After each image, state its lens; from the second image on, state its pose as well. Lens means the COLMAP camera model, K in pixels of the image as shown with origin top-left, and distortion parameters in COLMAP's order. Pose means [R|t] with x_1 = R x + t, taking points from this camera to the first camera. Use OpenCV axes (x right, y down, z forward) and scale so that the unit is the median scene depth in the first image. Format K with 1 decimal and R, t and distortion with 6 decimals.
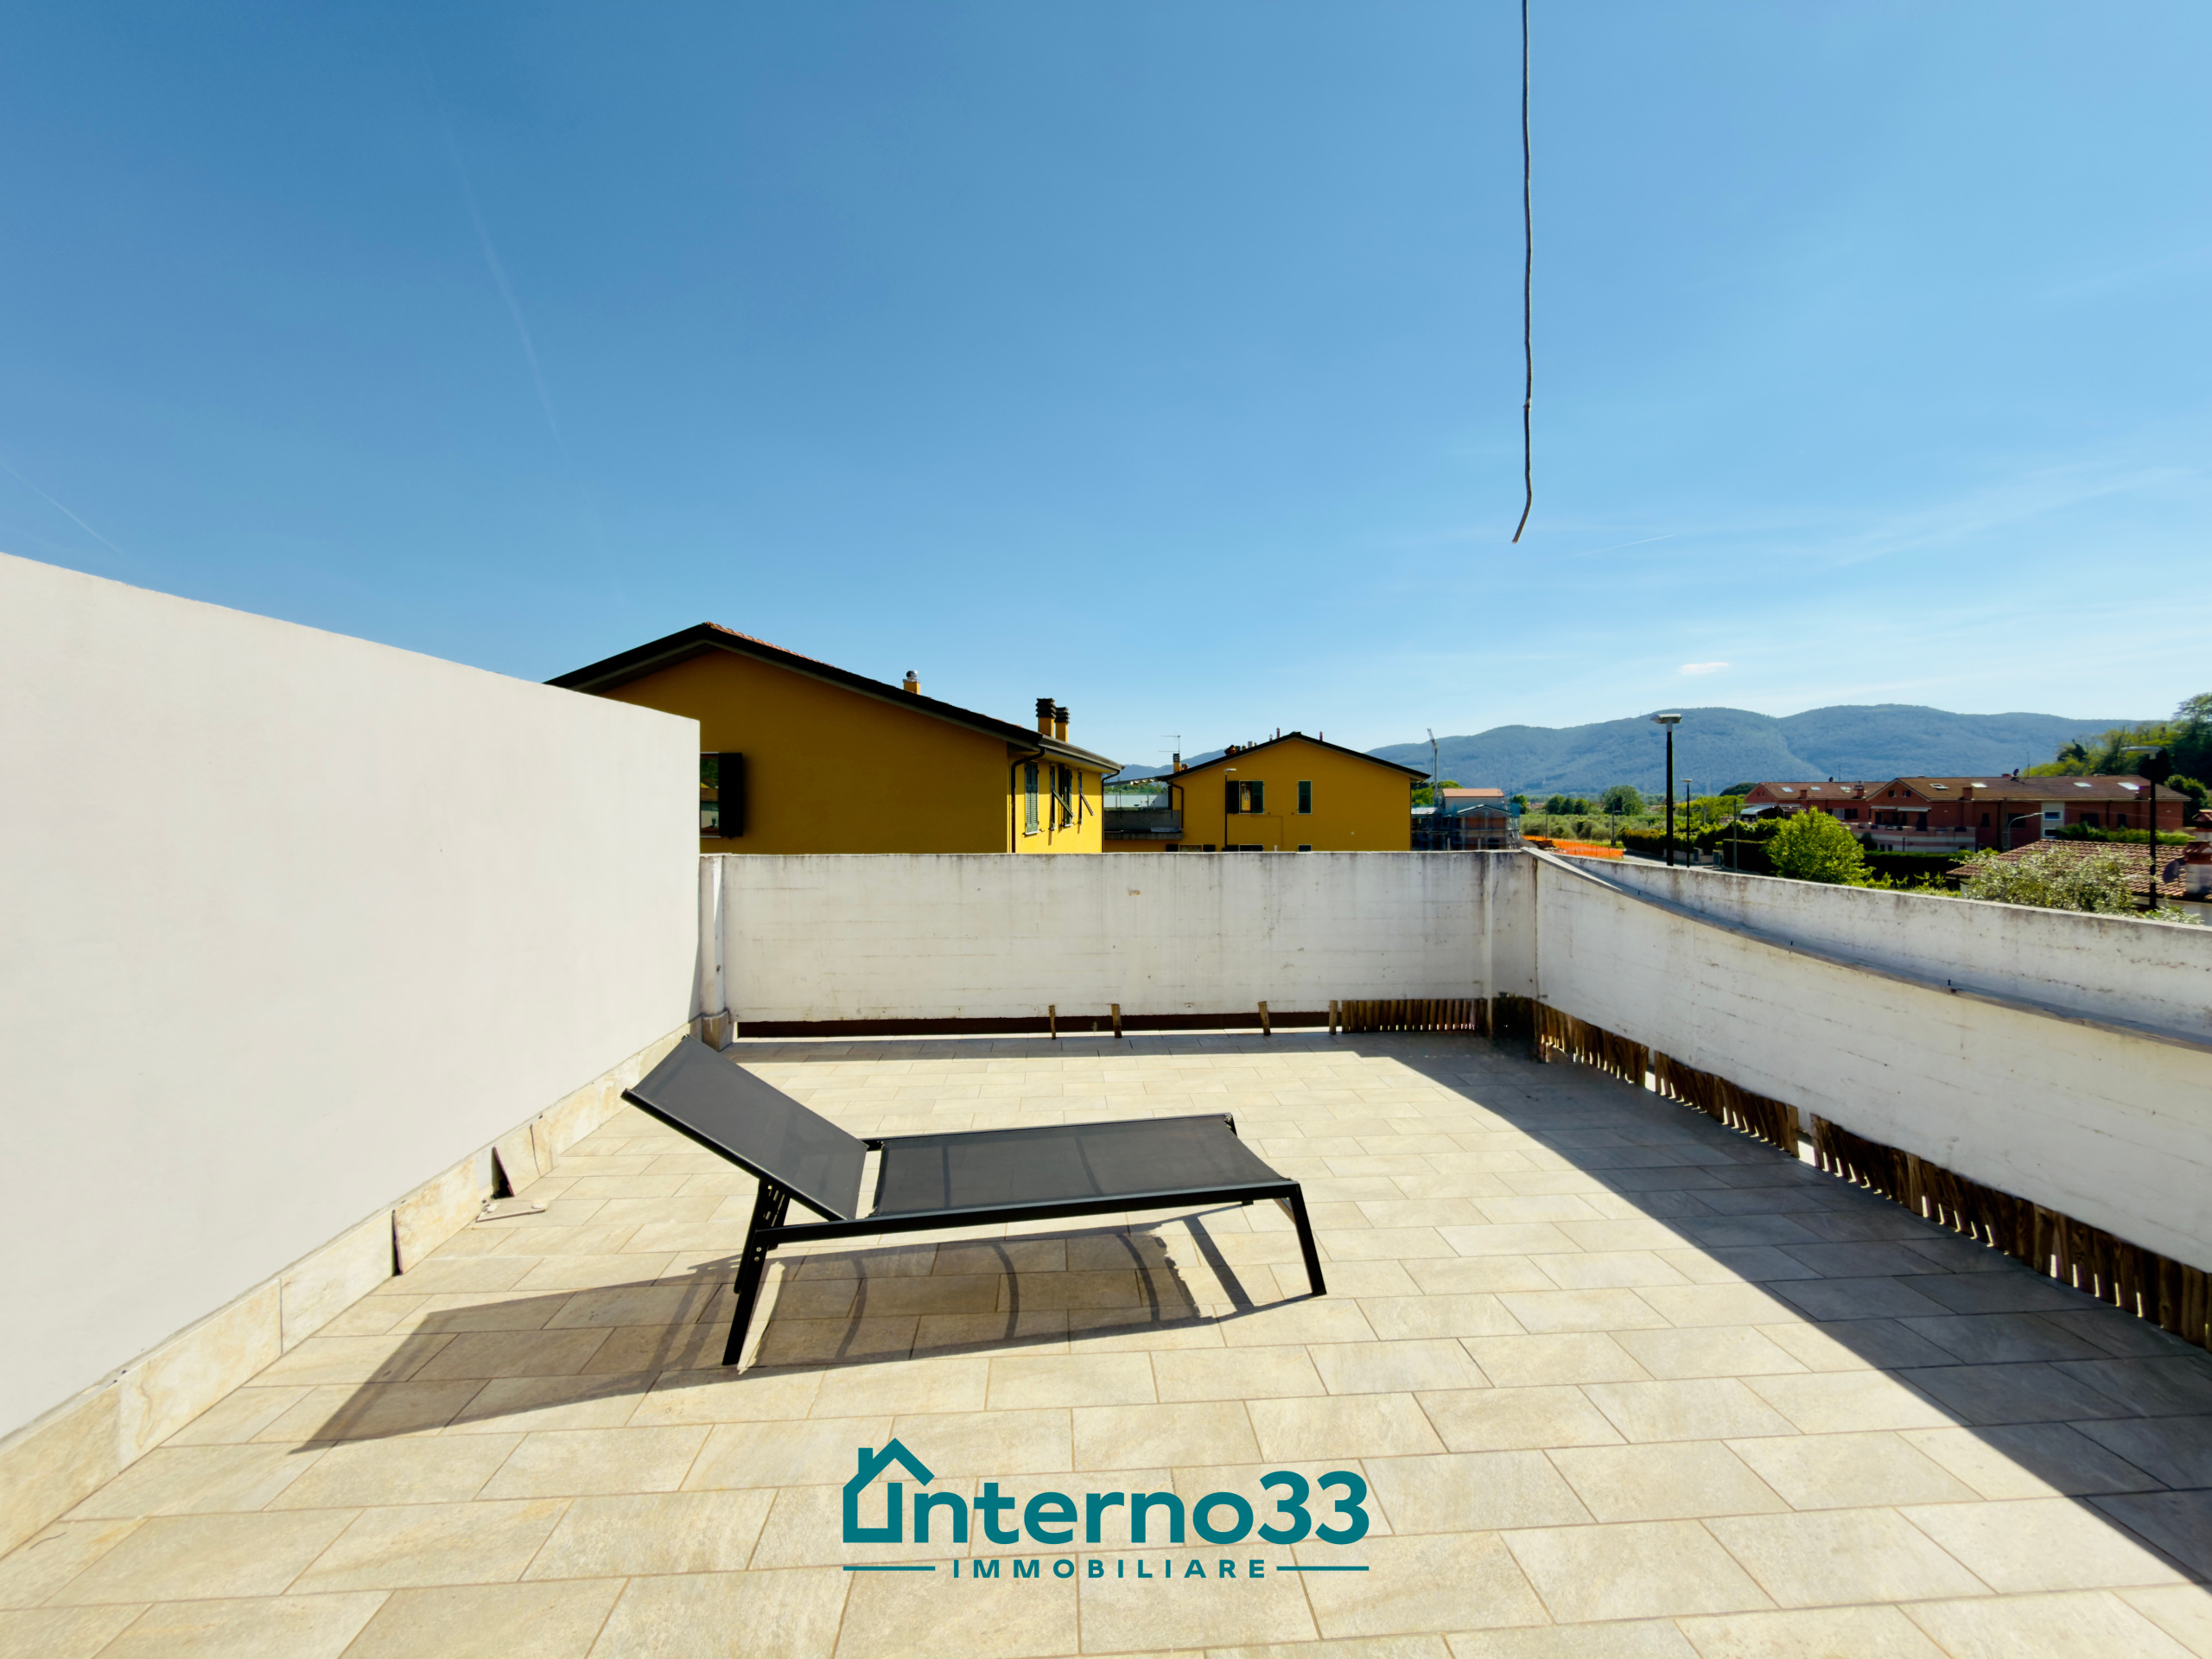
lens RADIAL K [[899.7, 0, 1106.4], [0, 899.7, 796.9], [0, 0, 1]] dist [0.000994, 0.000238]
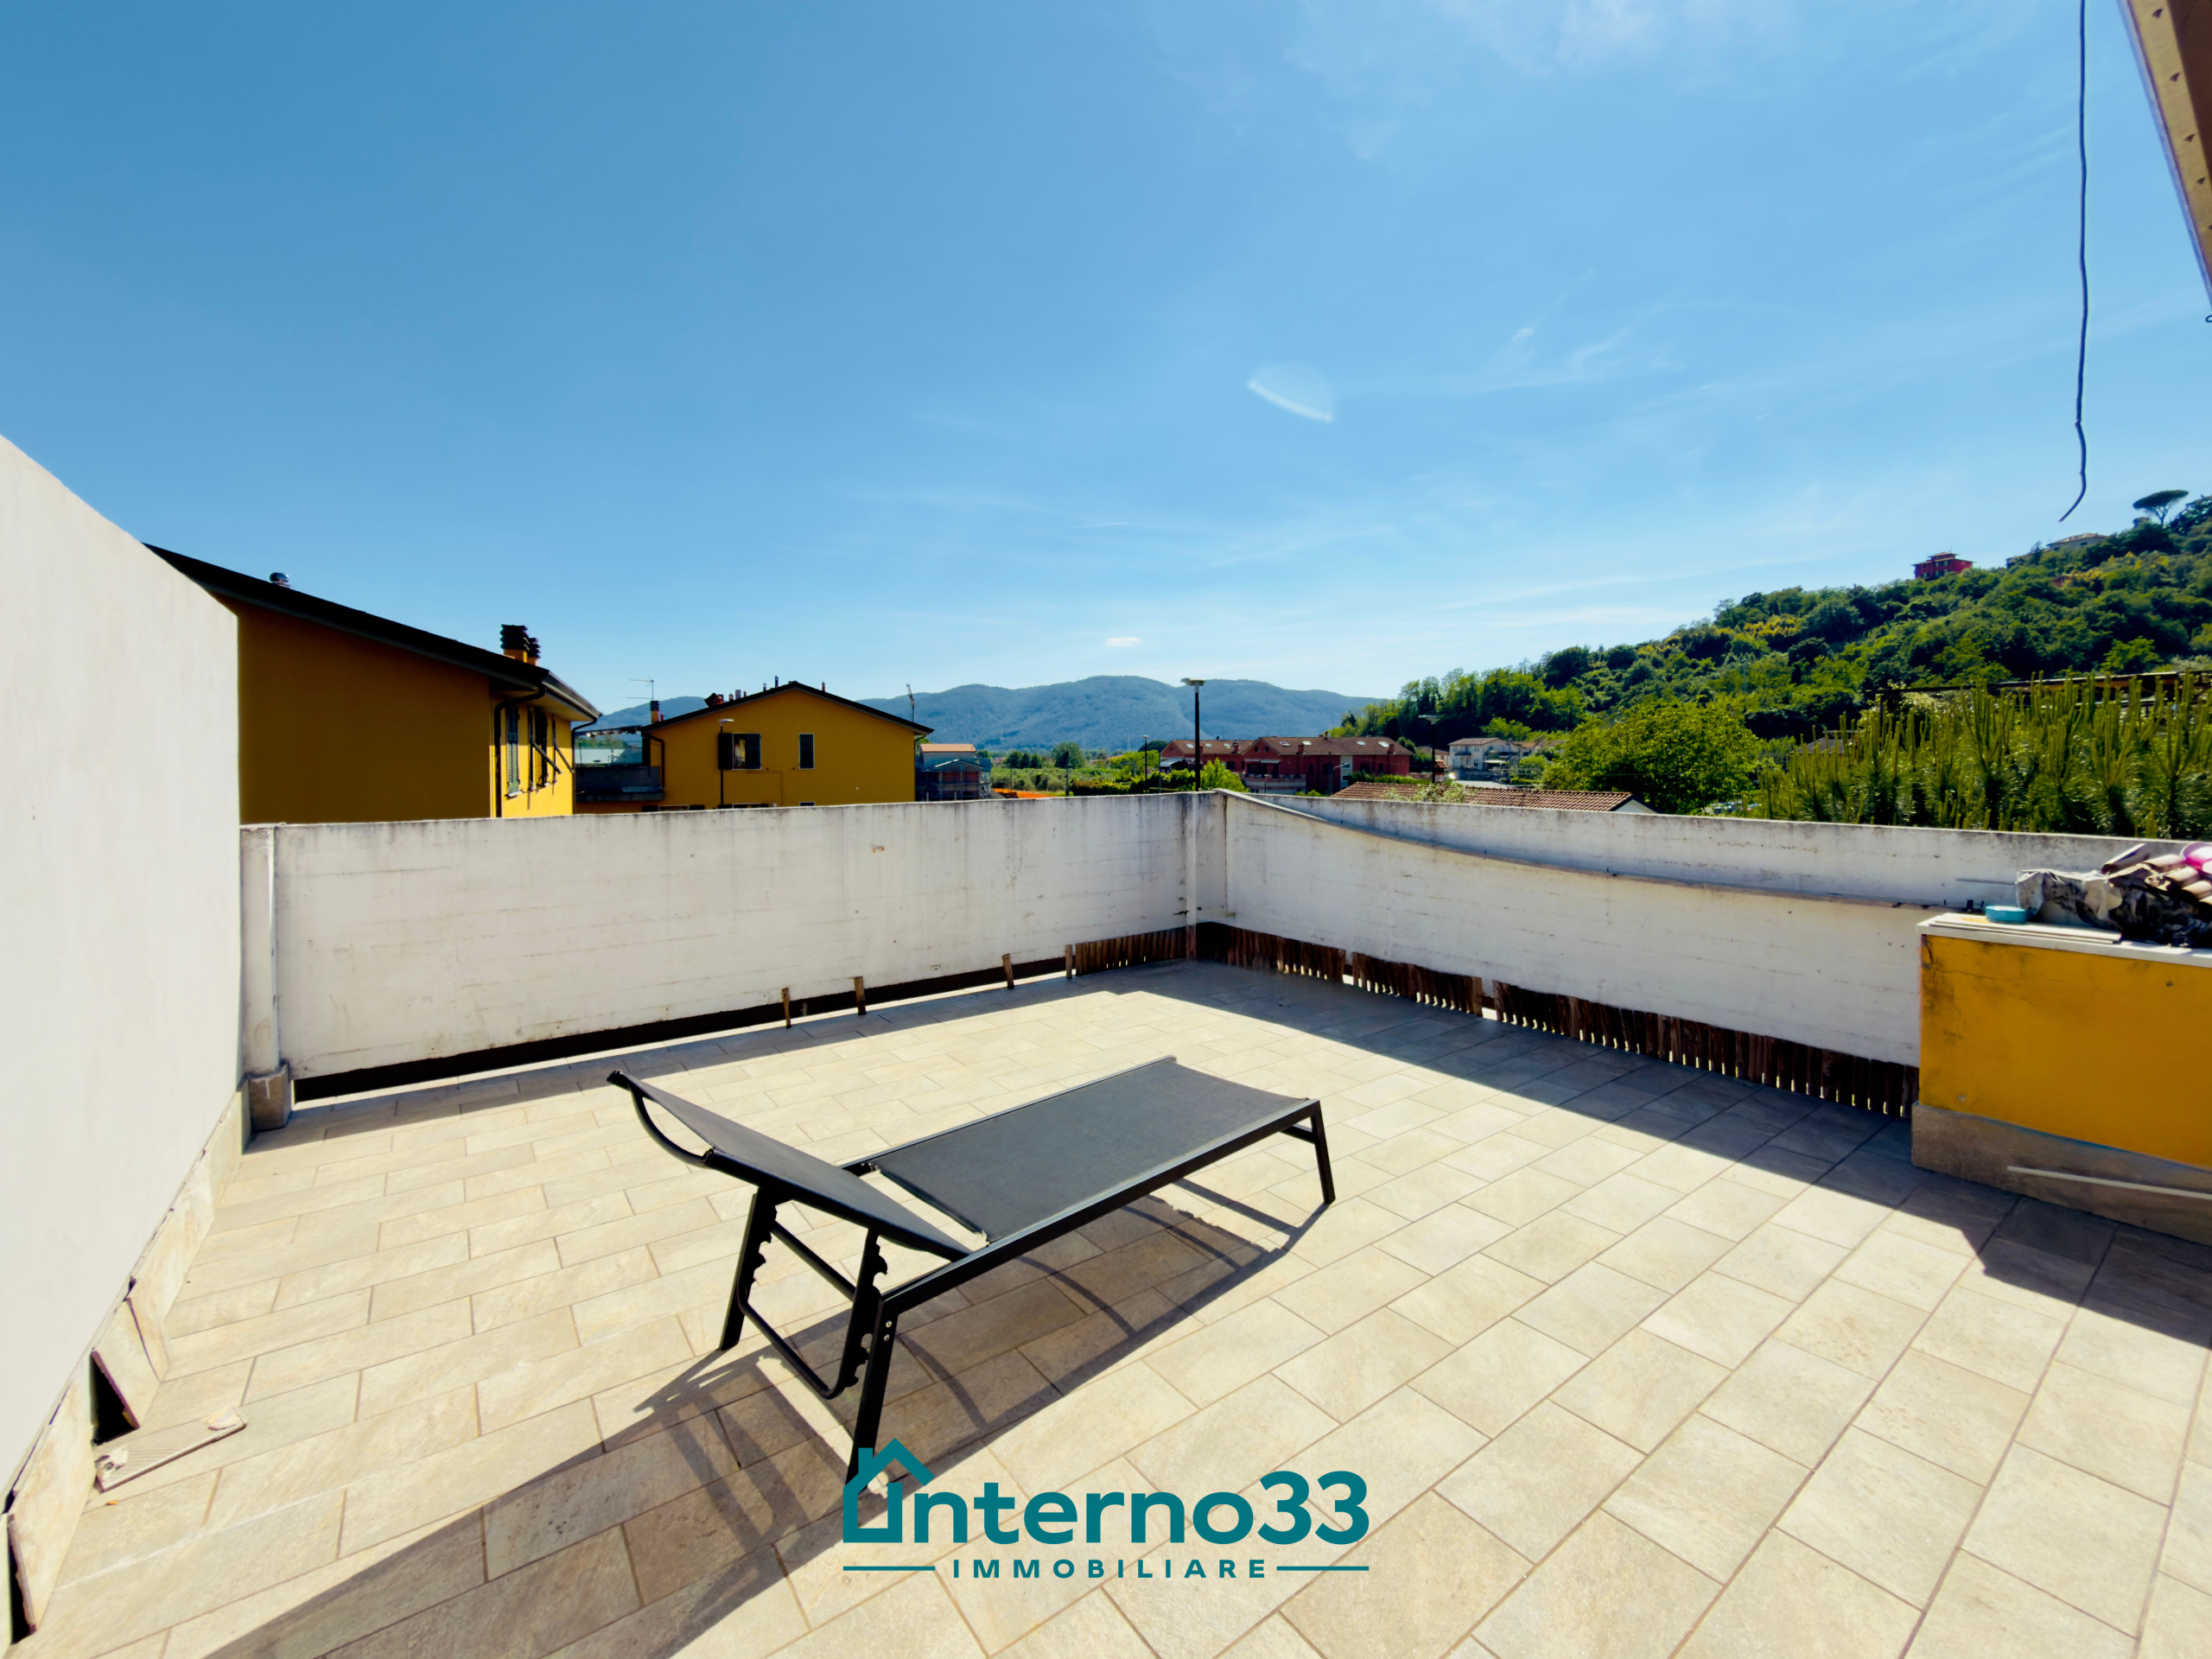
lens RADIAL K [[927.7, 0, 1105.8], [0, 927.7, 746.1], [0, 0, 1]] dist [0.001430, -0.000264]
pose [[0.840629, 0.003623, 0.541600, -0.276309], [0.000204, 0.999975, -0.007006, 0.011311], [-0.541612, 0.006000, 0.840607, 0.105036]]
